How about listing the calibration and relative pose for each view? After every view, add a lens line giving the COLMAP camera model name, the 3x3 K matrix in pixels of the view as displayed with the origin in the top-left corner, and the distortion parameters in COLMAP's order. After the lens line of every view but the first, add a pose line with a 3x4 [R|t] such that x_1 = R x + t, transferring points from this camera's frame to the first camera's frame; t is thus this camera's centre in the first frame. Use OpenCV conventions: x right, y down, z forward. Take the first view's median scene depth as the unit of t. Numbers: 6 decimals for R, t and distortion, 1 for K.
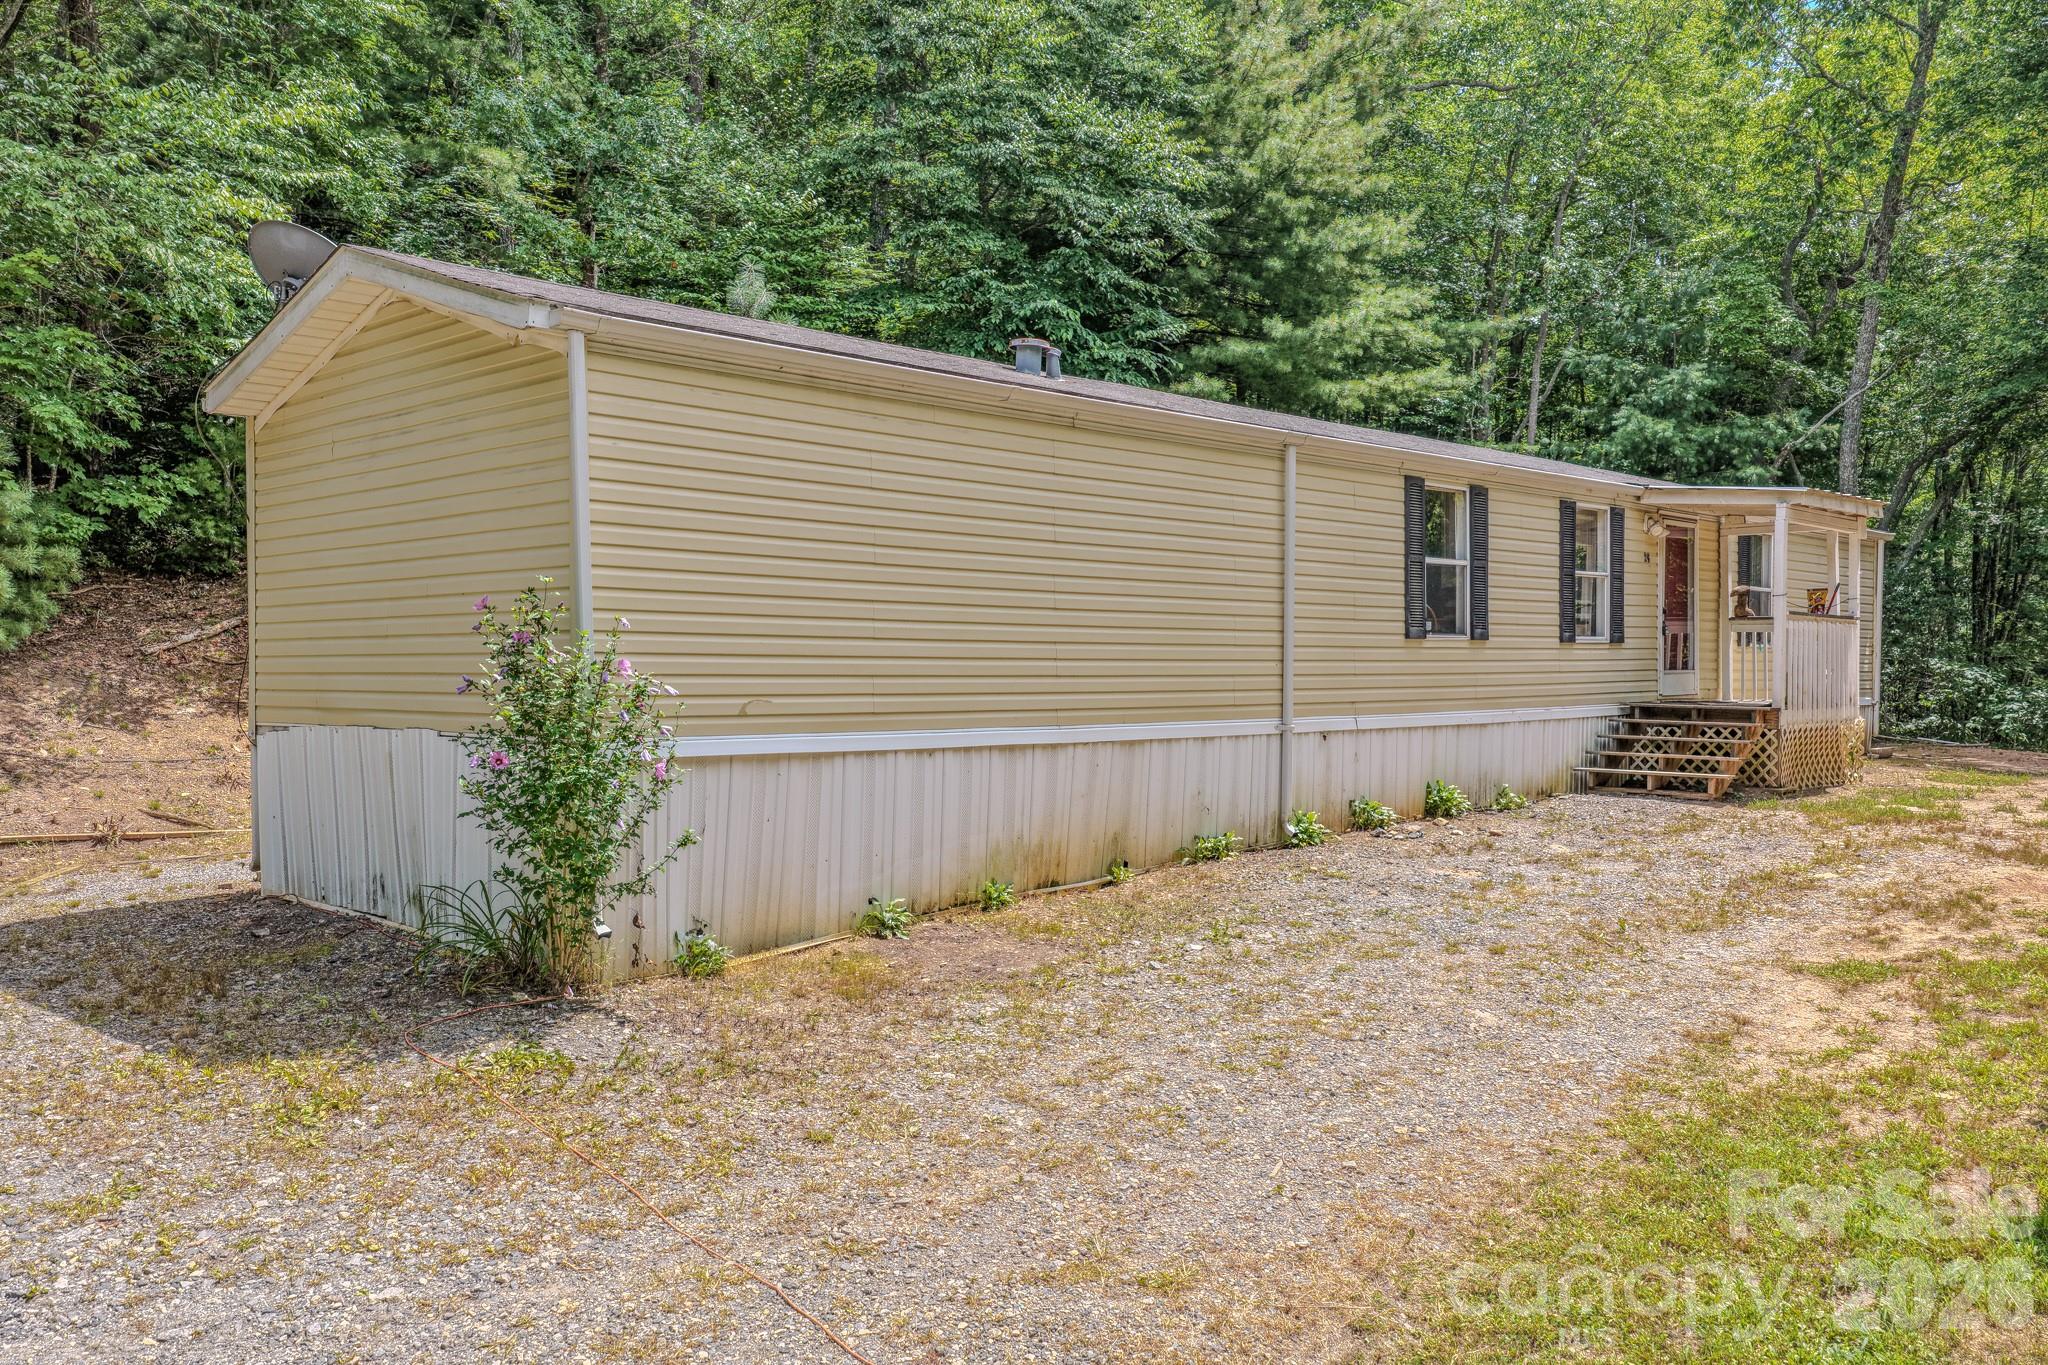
lens RADIAL K [[1661.0, 0, 1024.0], [0, 1661.0, 682.5], [0, 0, 1]] dist [-0.002214, 0.015442]
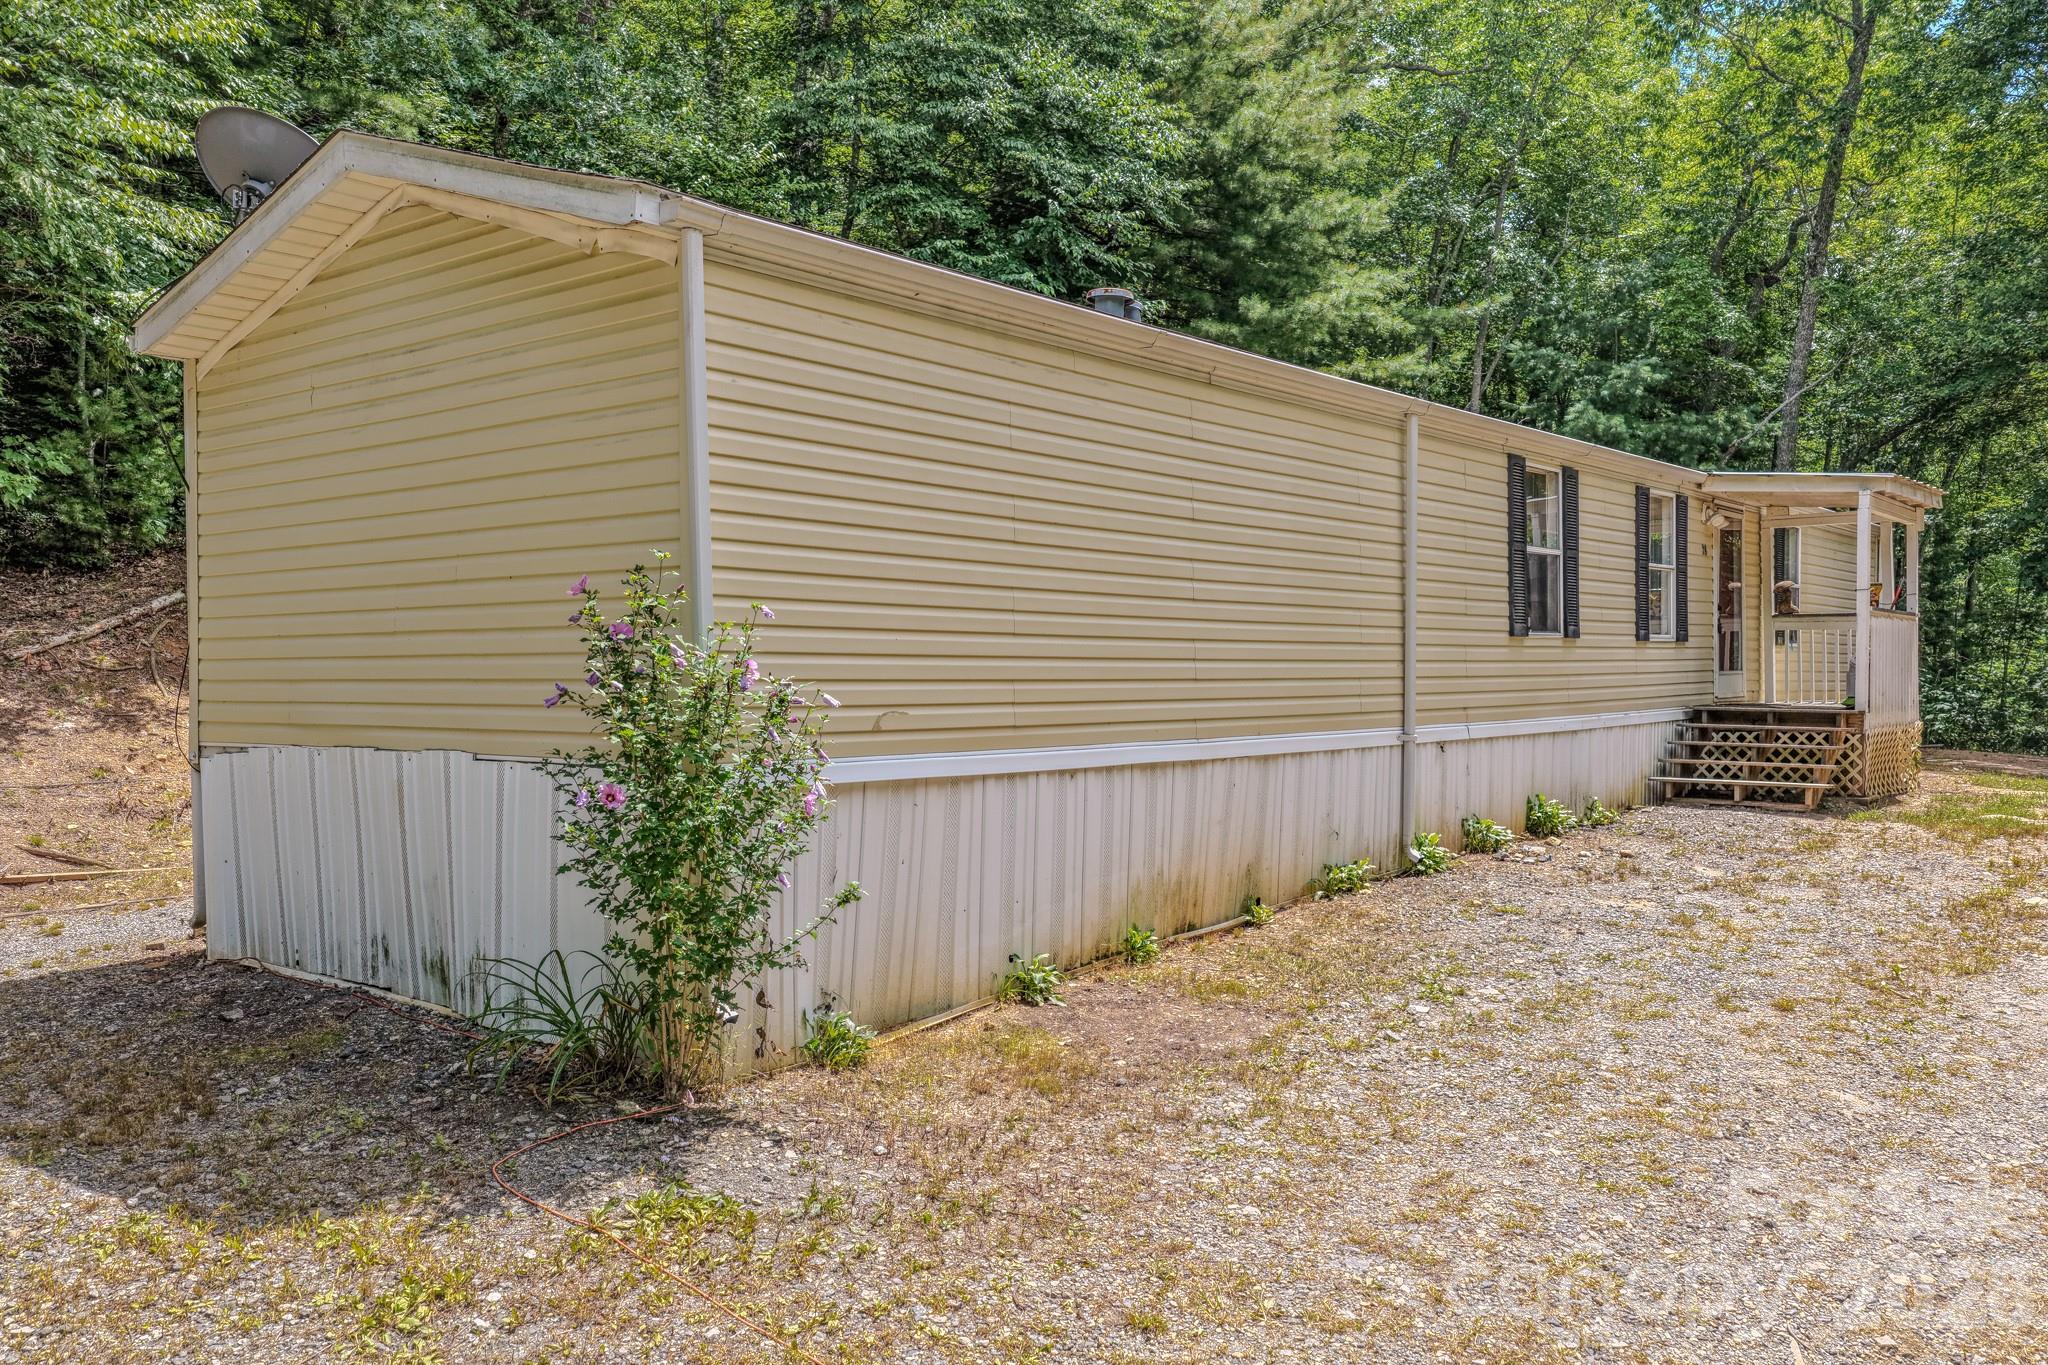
lens RADIAL K [[1661.0, 0, 1024.0], [0, 1661.0, 682.5], [0, 0, 1]] dist [-0.002214, 0.015442]
pose [[0.995899, -0.004761, 0.090351, -0.105394], [0.005003, 0.999984, -0.002452, -0.000673], [-0.090338, 0.002894, 0.995907, 0.126926]]
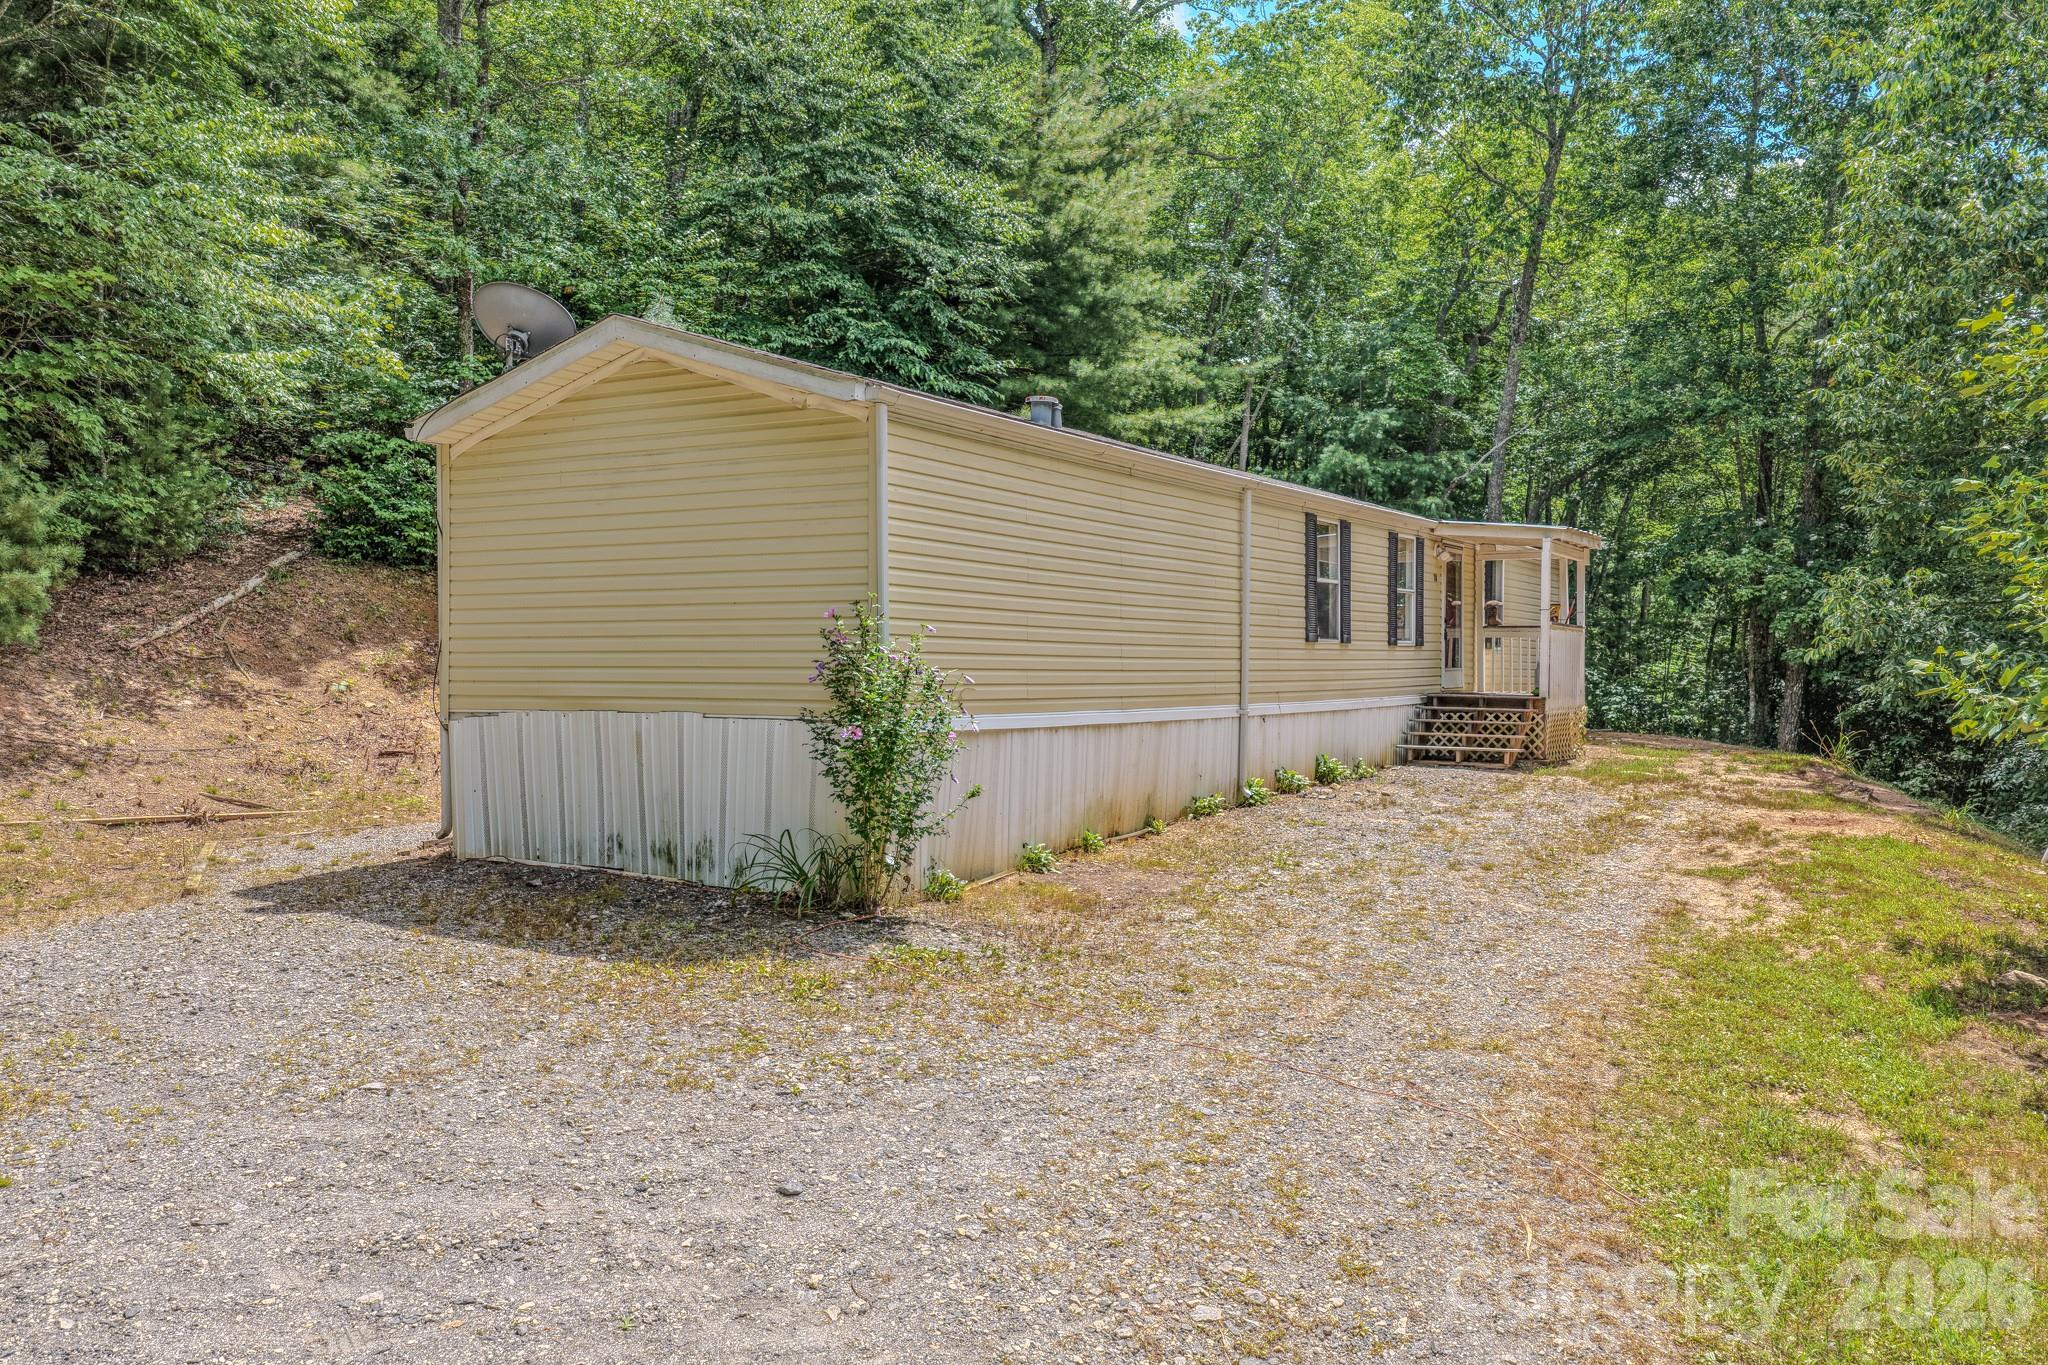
lens RADIAL K [[1645.8, 0, 1014.4], [0, 1645.8, 683.8], [0, 0, 1]] dist [0.031670, -0.151548]
pose [[0.972215, 0.000023, 0.234092, -0.263767], [-0.000464, 0.999998, 0.001828, 0.003033], [-0.234091, -0.001886, 0.972213, -0.155739]]
